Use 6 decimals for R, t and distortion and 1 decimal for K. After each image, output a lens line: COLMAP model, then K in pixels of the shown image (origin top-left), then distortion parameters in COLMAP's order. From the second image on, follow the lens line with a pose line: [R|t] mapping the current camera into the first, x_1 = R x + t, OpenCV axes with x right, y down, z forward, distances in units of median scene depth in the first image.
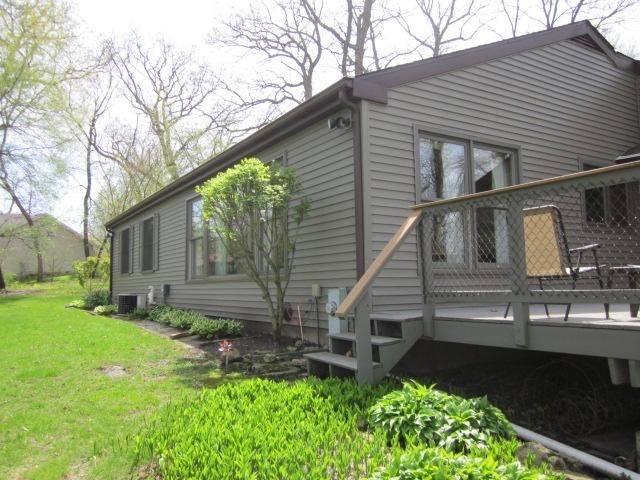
lens RADIAL K [[531.8, 0, 318.7], [0, 531.8, 240.1], [0, 0, 1]] dist [-0.042930, 0.032104]
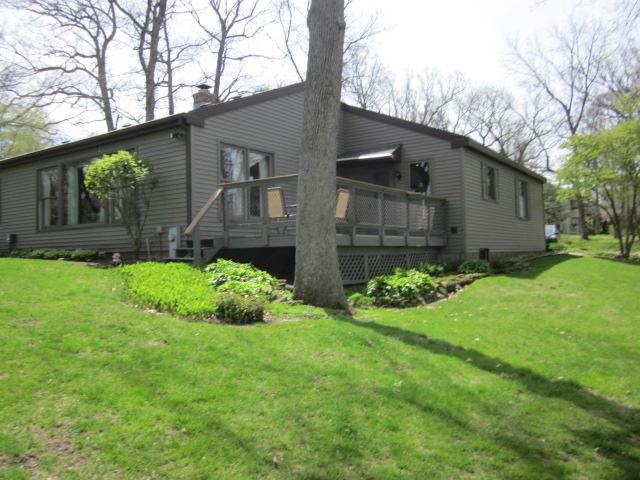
lens RADIAL K [[531.8, 0, 319.6], [0, 531.8, 241.0], [0, 0, 1]] dist [-0.042930, 0.032104]
pose [[0.915352, 0.006876, 0.402596, -0.052004], [-0.028416, 0.998464, 0.047554, 0.008204], [-0.401651, -0.054968, 0.914142, -0.185929]]
